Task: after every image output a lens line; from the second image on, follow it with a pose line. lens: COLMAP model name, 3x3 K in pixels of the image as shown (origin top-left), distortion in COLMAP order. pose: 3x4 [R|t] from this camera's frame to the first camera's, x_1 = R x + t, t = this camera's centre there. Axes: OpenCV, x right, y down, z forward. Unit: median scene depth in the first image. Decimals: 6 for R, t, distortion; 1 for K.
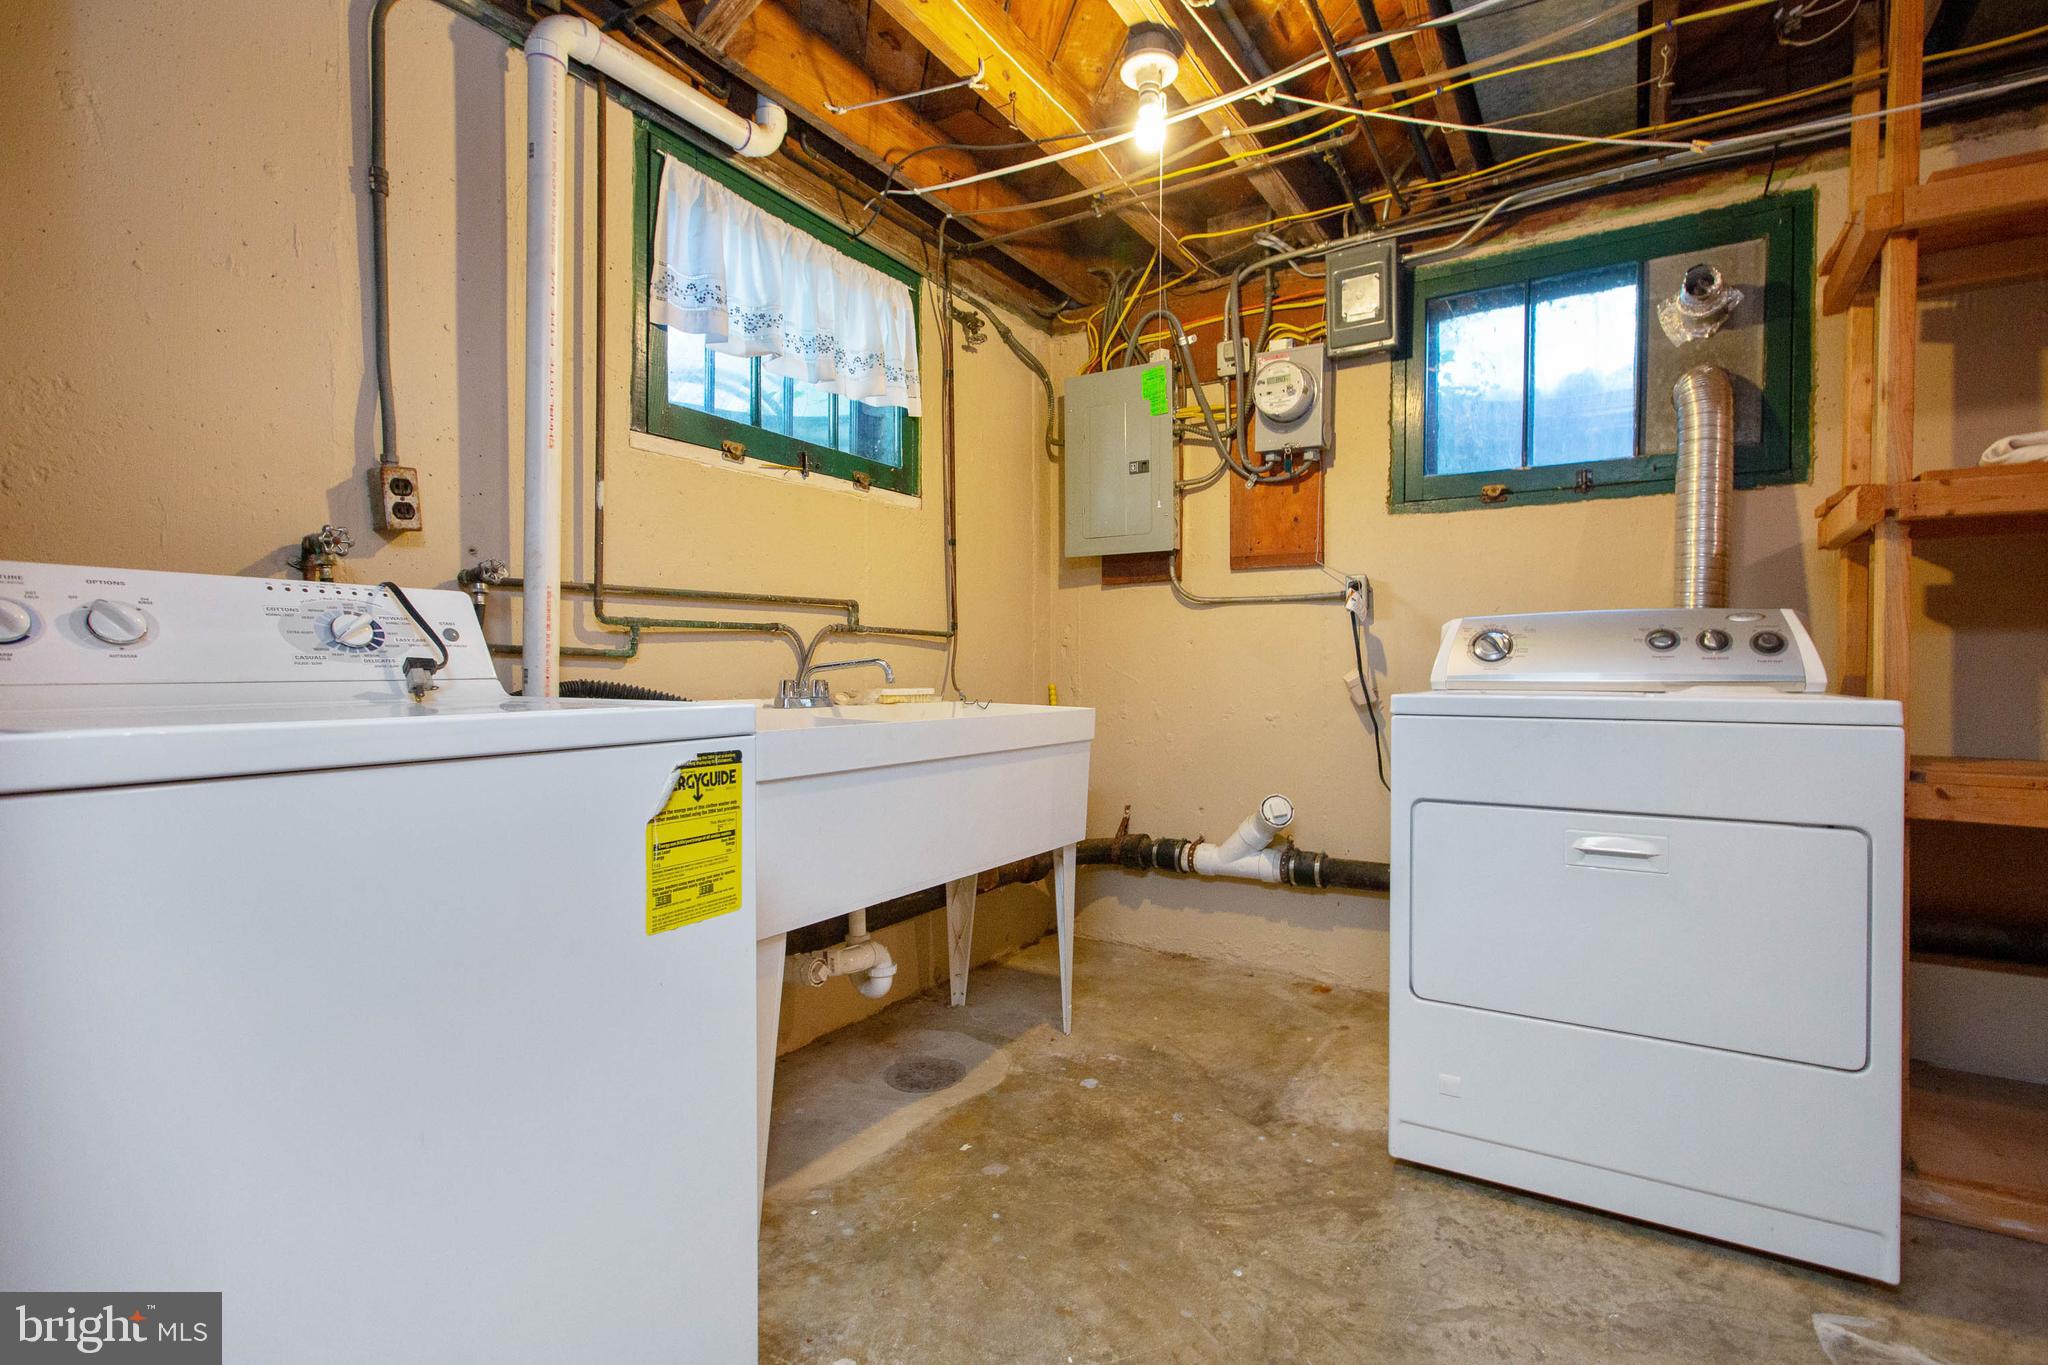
lens RADIAL K [[935.9, 0, 1028.1], [0, 935.9, 672.4], [0, 0, 1]] dist [-0.000300, 0.000774]
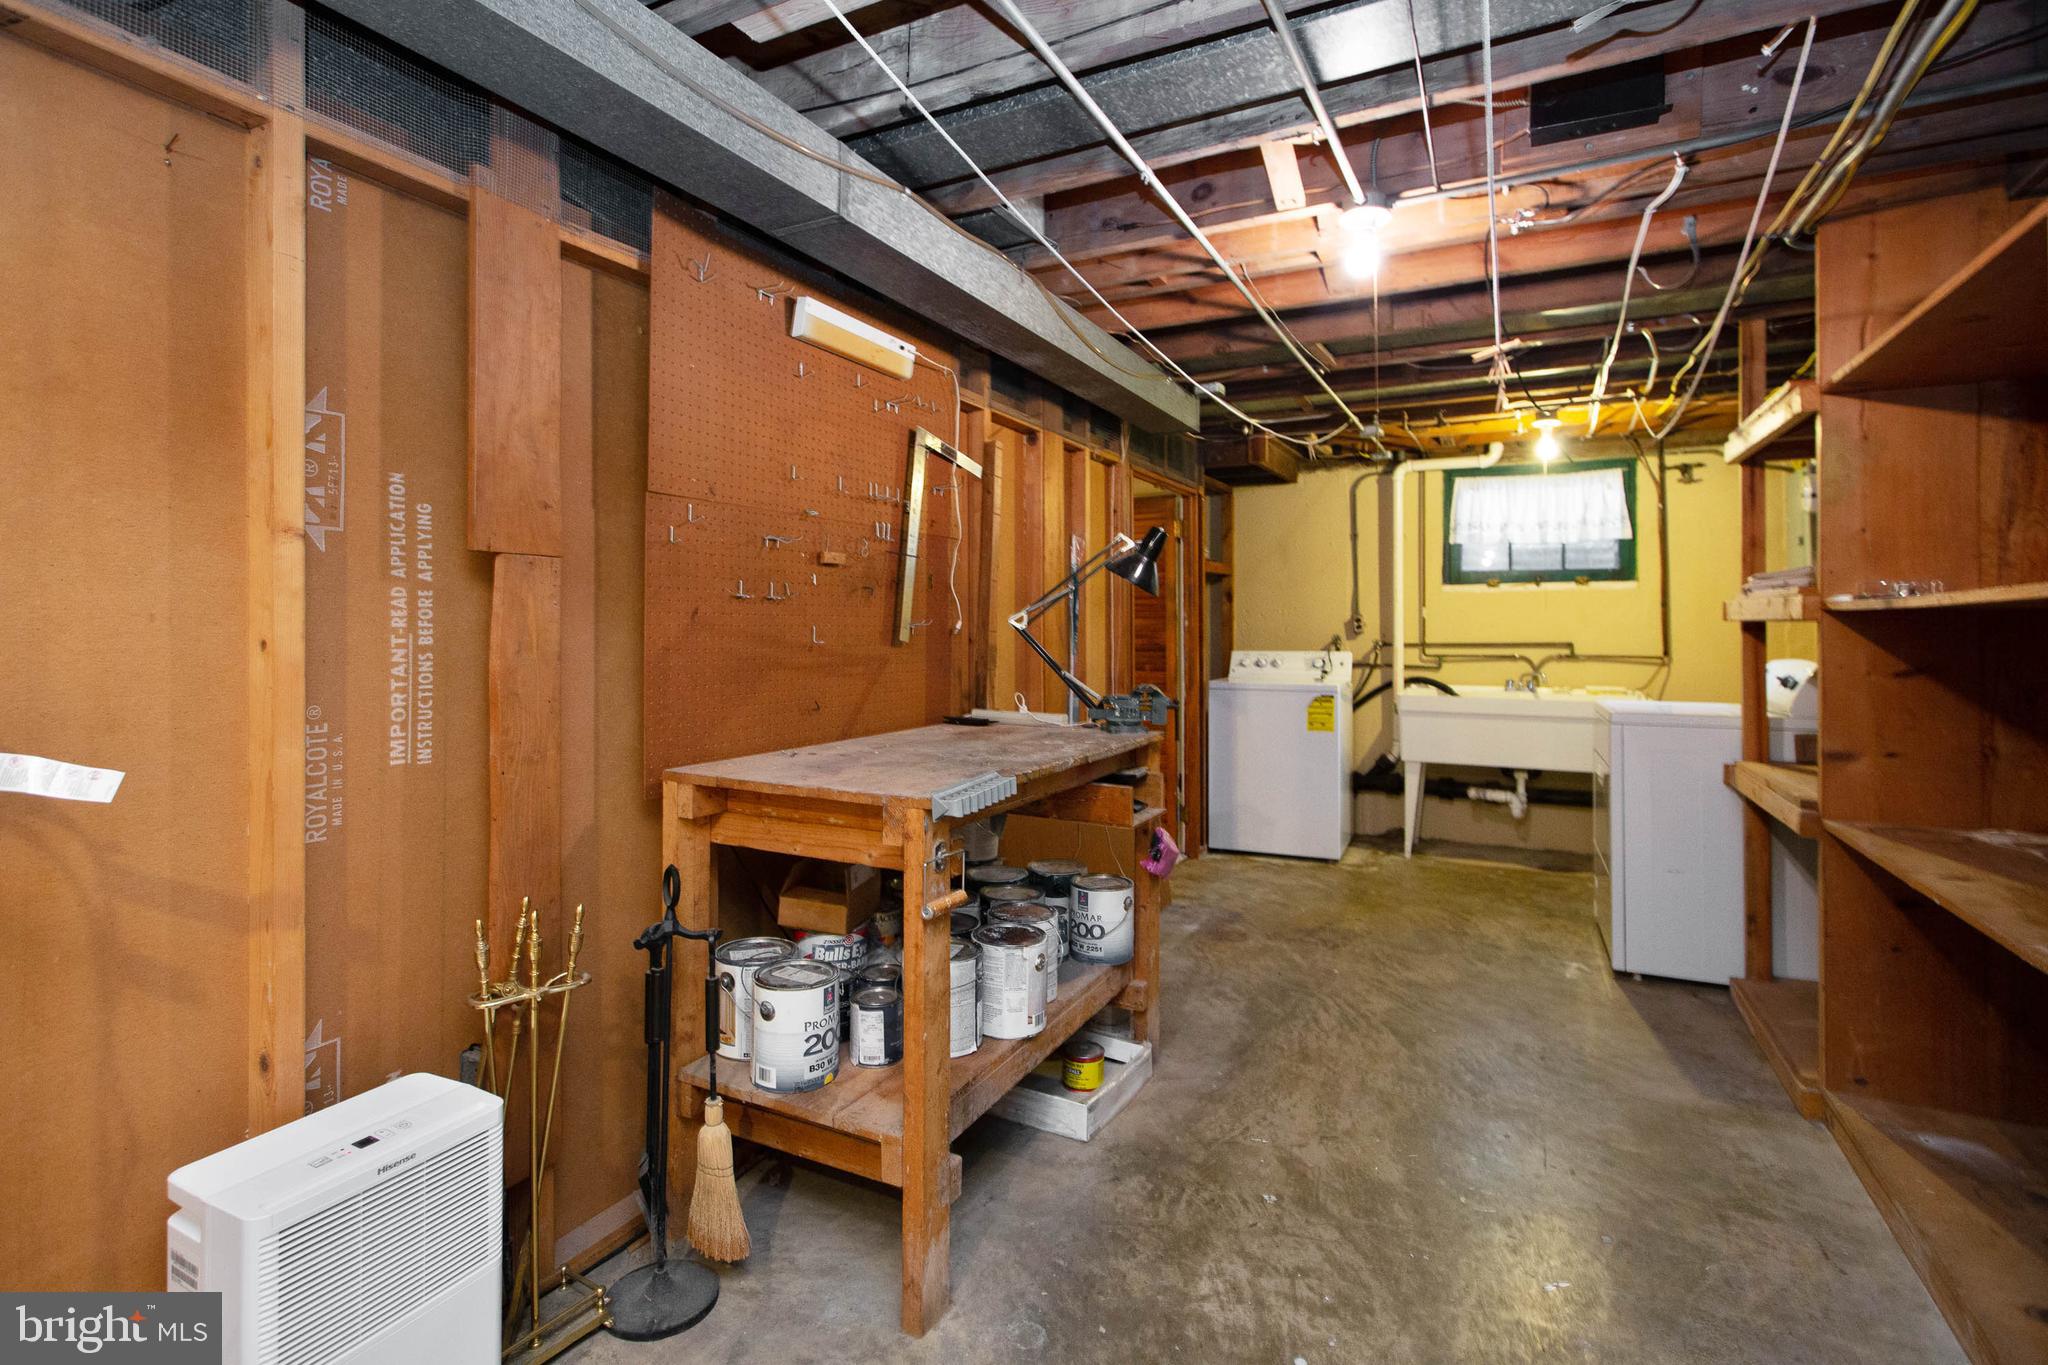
lens RADIAL K [[935.9, 0, 1070.1], [0, 935.9, 616.0], [0, 0, 1]] dist [-0.000300, 0.000774]
pose [[0.096922, -0.010507, -0.995236, 1.967590], [-0.004820, 0.999928, -0.011026, -0.120082], [0.995280, 0.005866, 0.096865, -0.317178]]
